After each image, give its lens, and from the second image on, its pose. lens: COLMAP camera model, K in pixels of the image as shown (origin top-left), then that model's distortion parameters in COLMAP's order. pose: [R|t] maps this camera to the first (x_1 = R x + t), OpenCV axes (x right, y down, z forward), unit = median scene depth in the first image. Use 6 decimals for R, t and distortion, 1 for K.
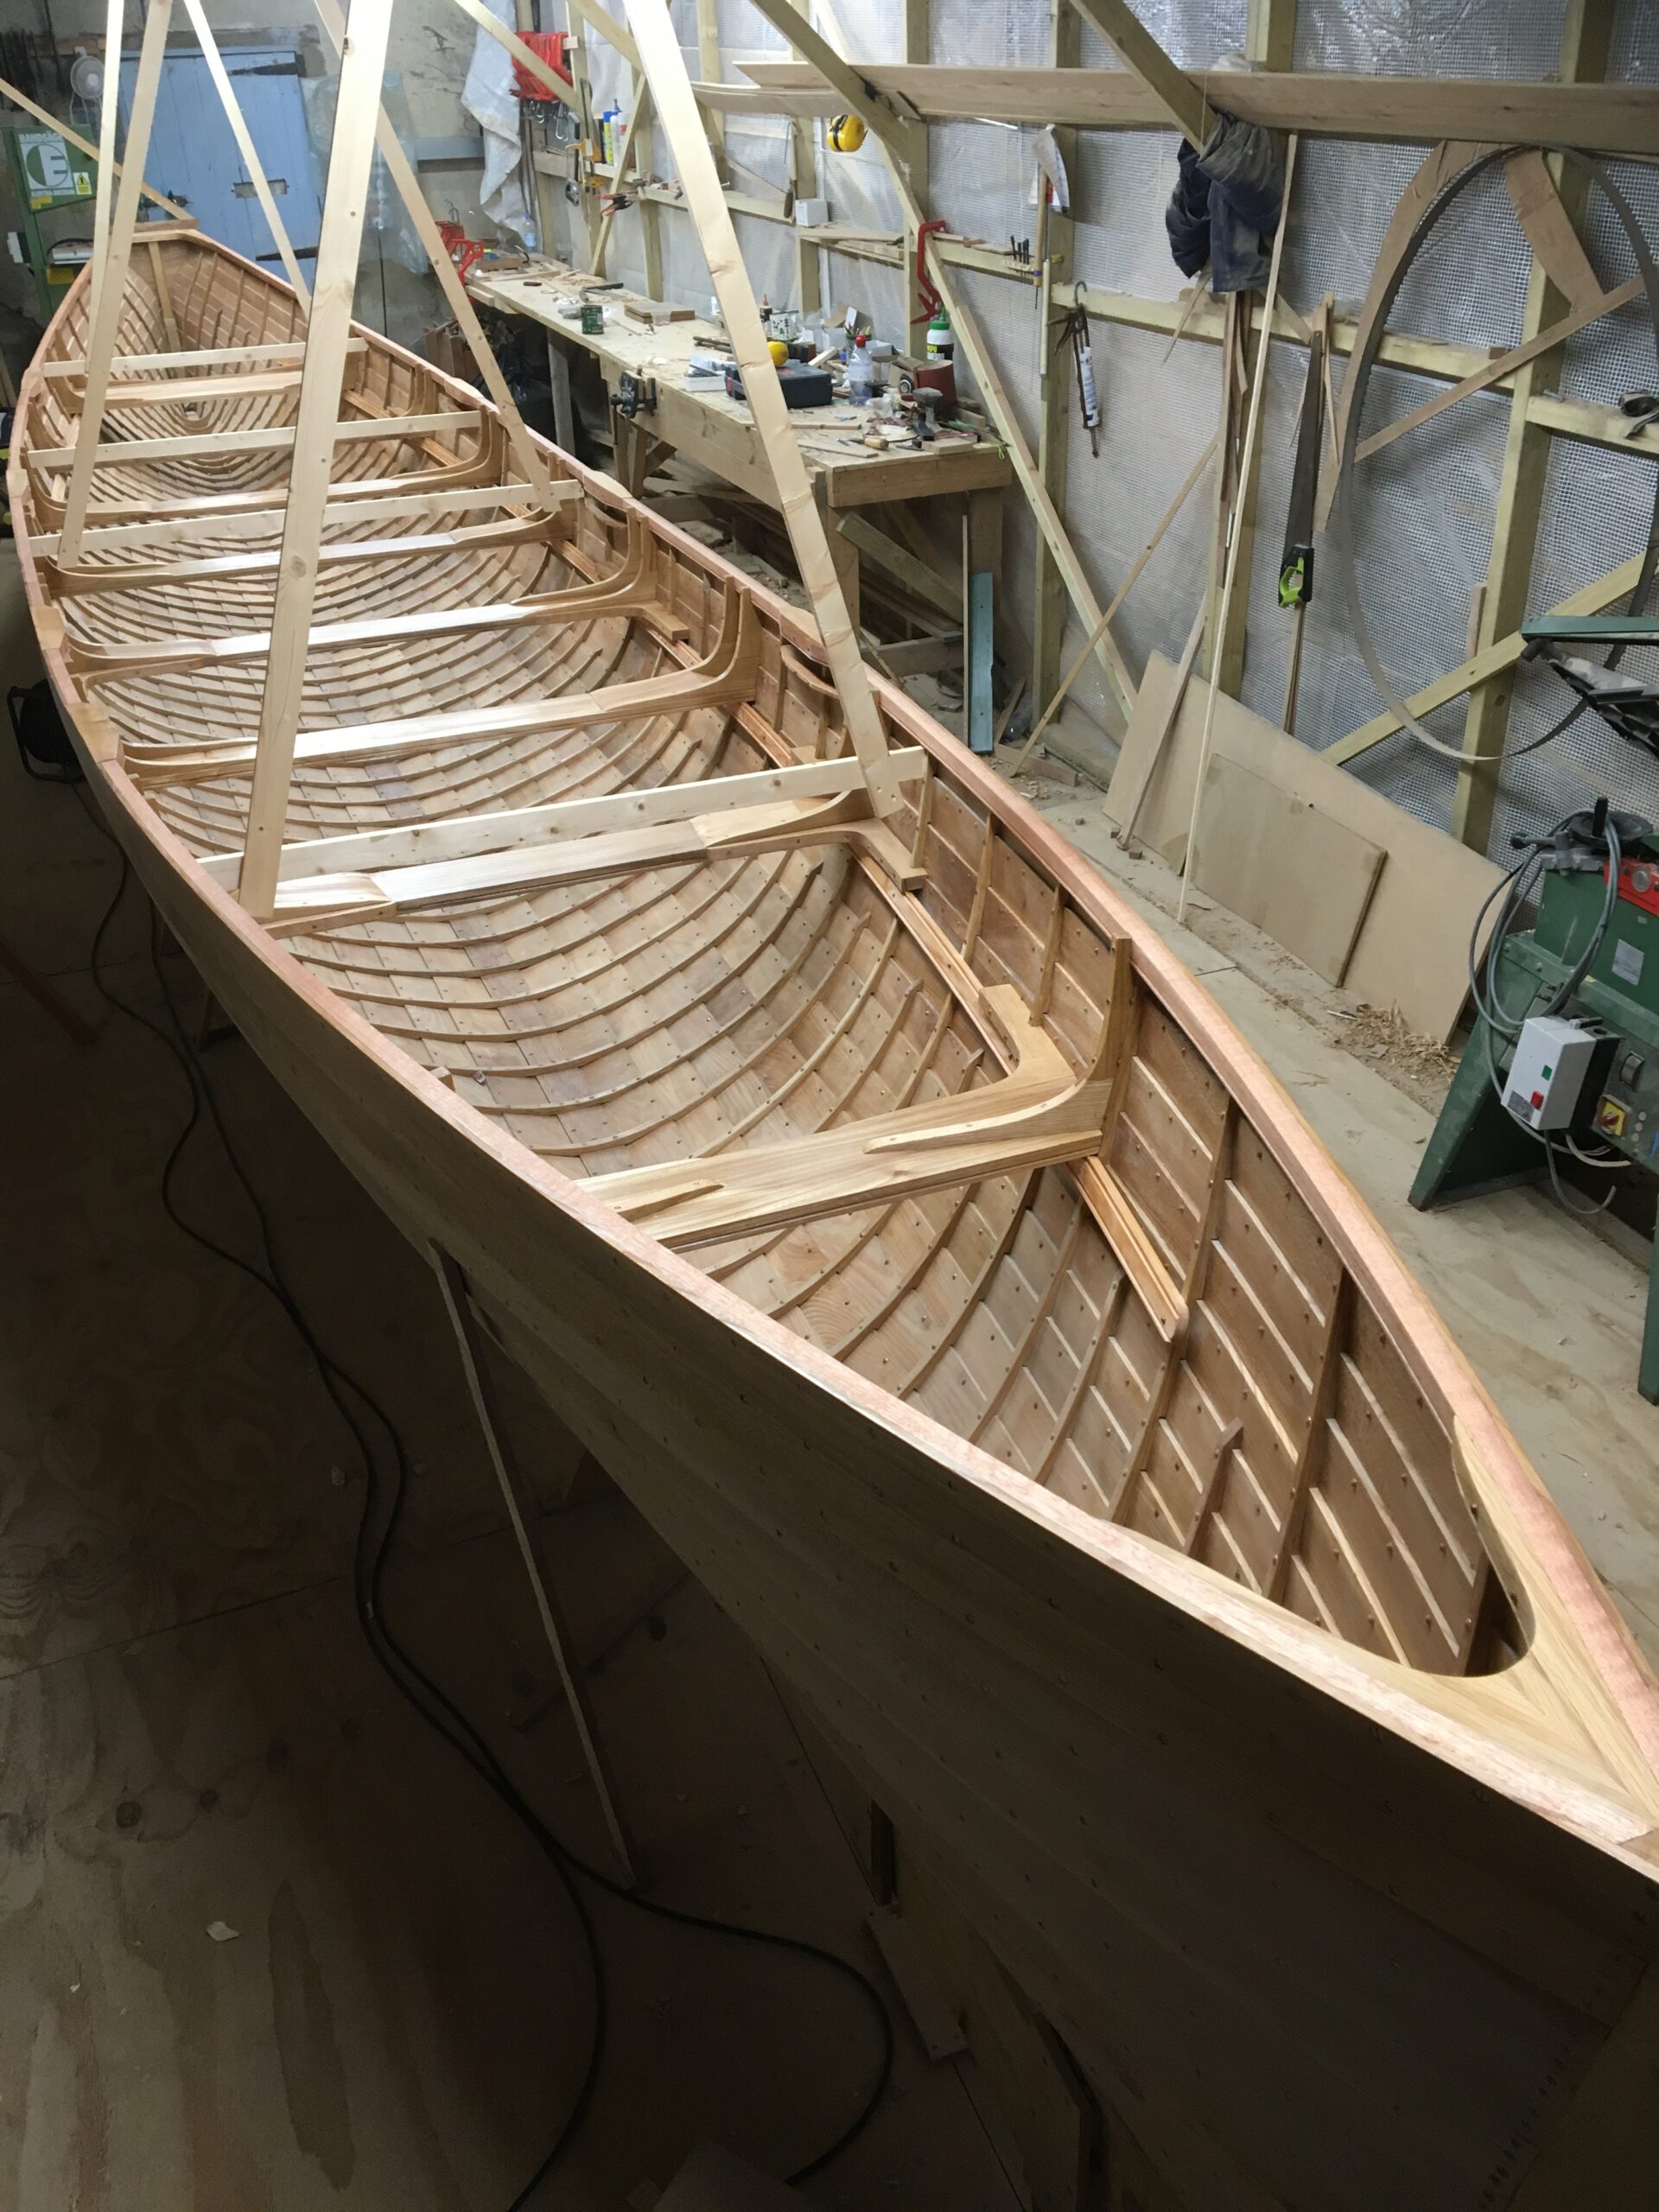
lens RADIAL K [[1869.5, 0, 827.8], [0, 1869.5, 1118.3], [0, 0, 1]] dist [0.048142, -0.074548]
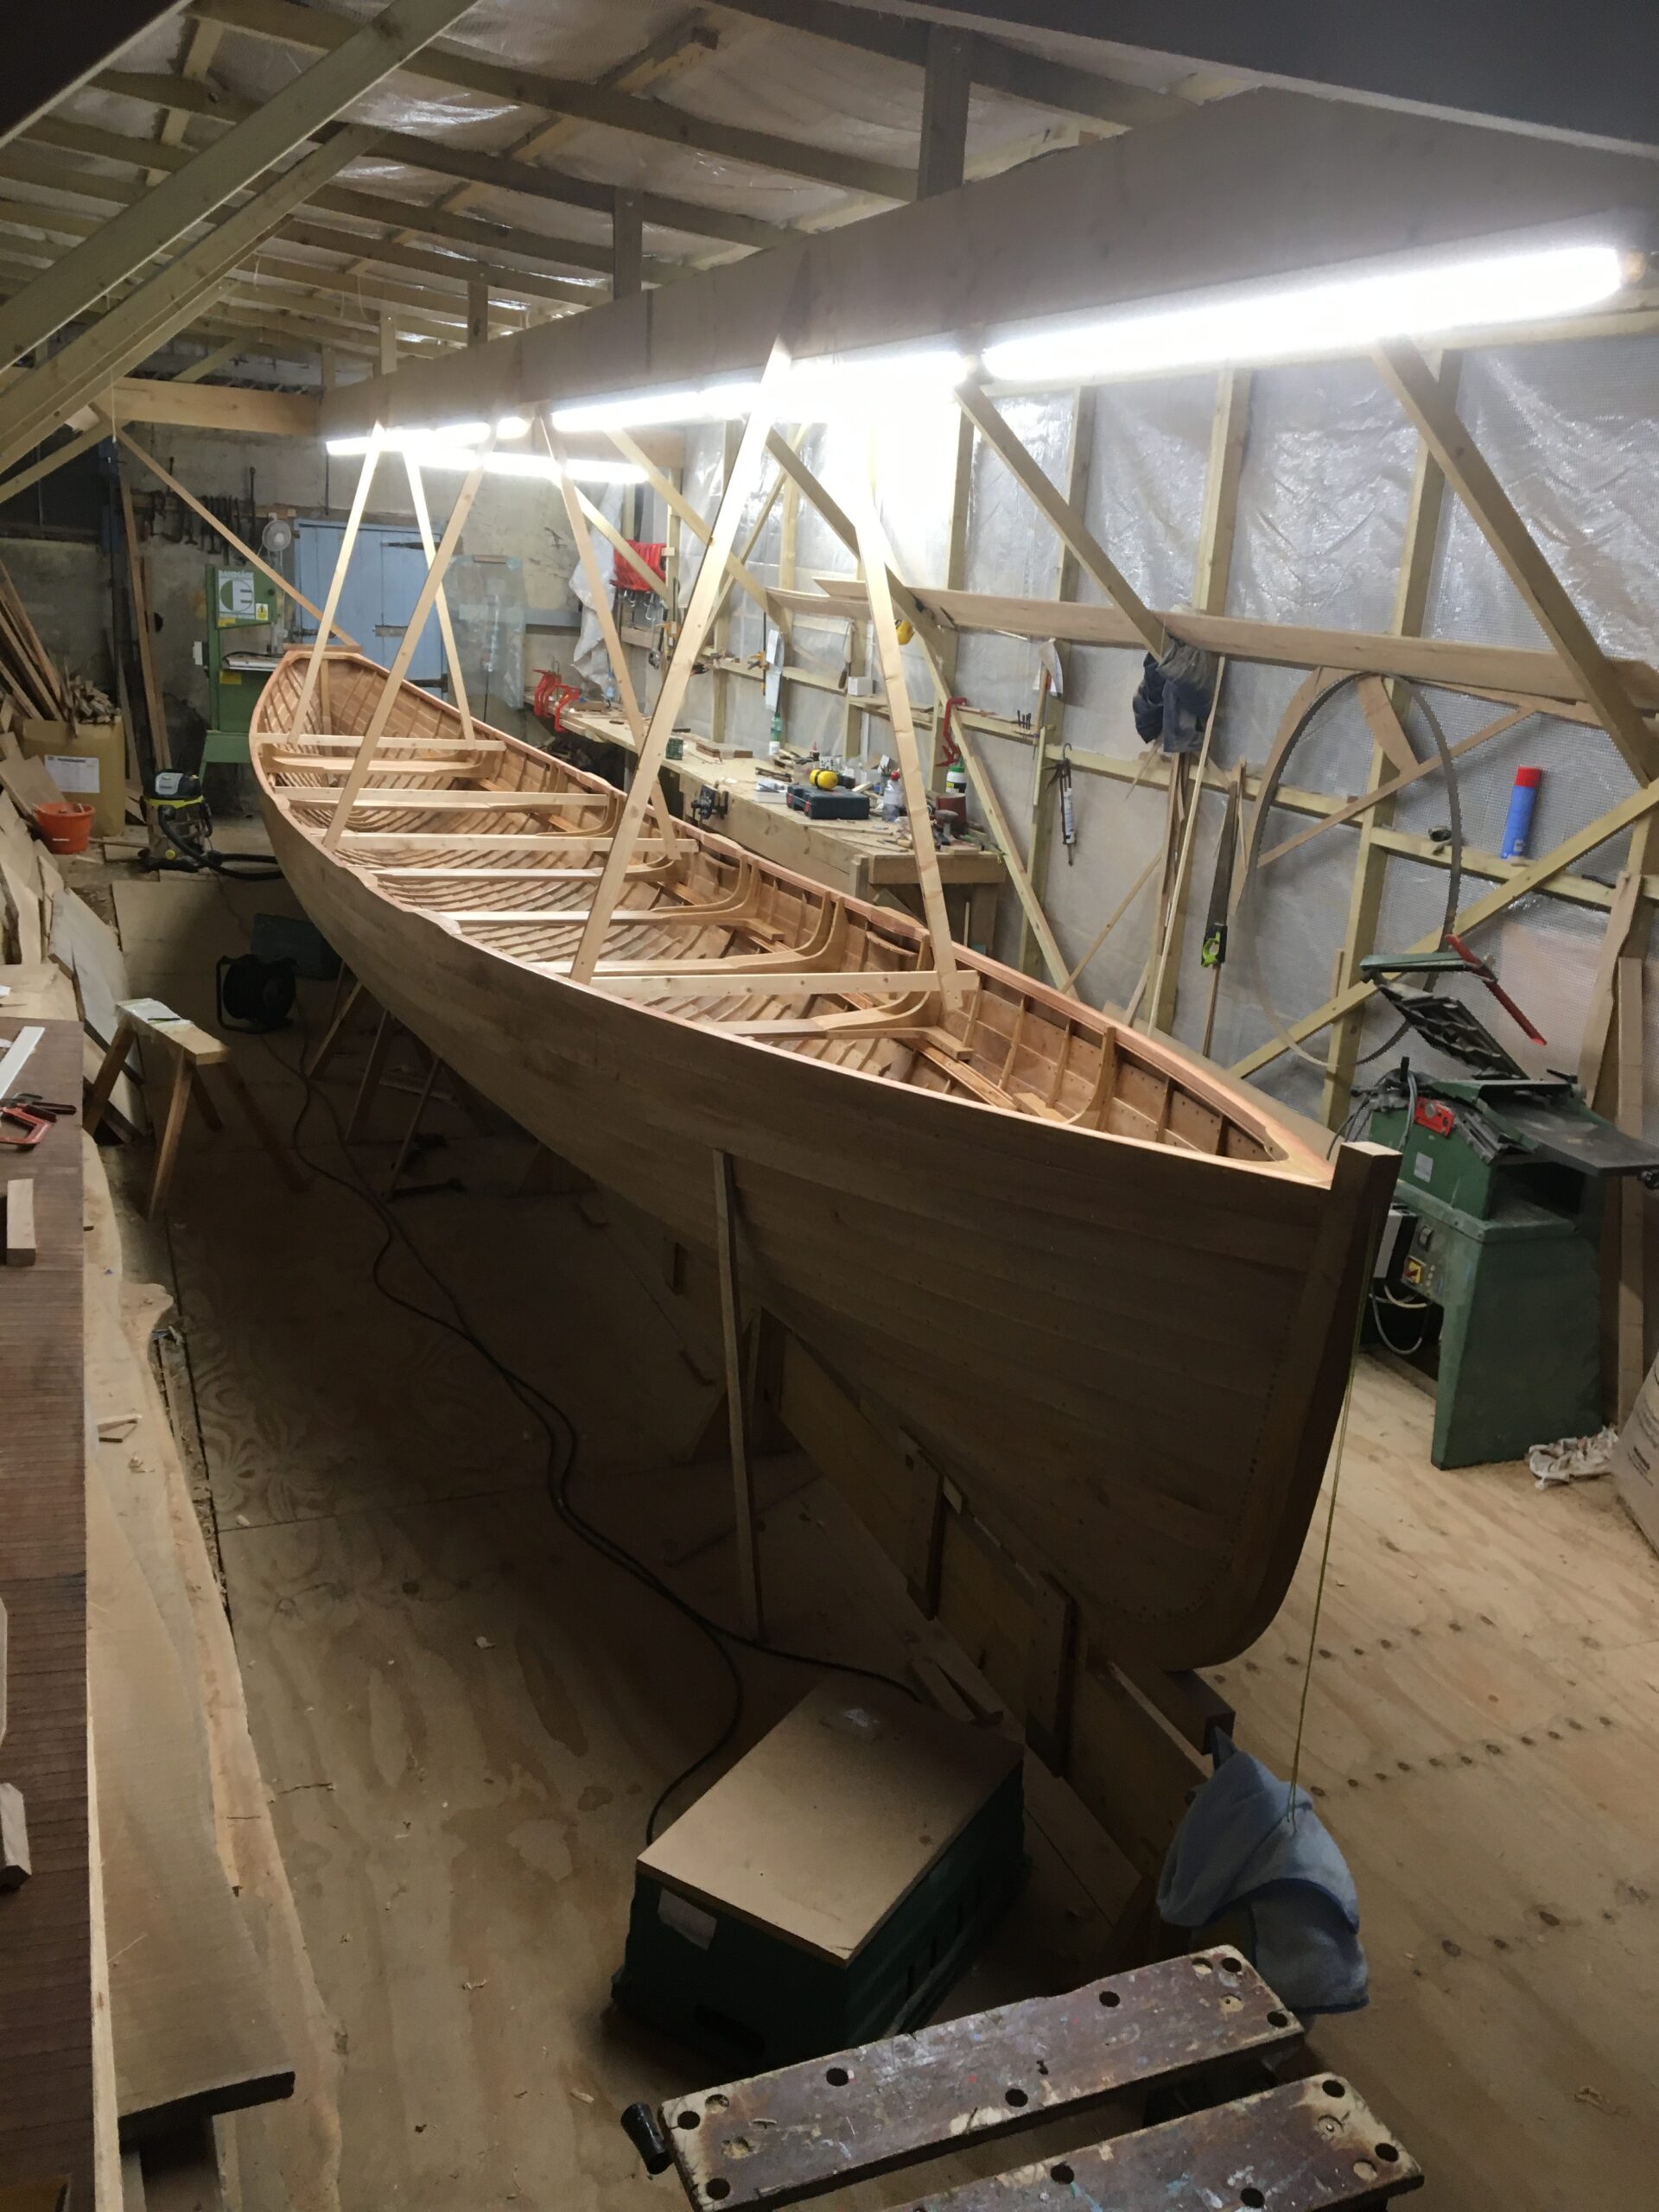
lens RADIAL K [[1869.5, 0, 821.7], [0, 1869.5, 1111.2], [0, 0, 1]] dist [0.048142, -0.074548]
pose [[0.995308, 0.092093, 0.029680, -0.069795], [-0.082360, 0.967356, -0.239666, 0.184183], [-0.050783, 0.236097, 0.970402, -0.300237]]
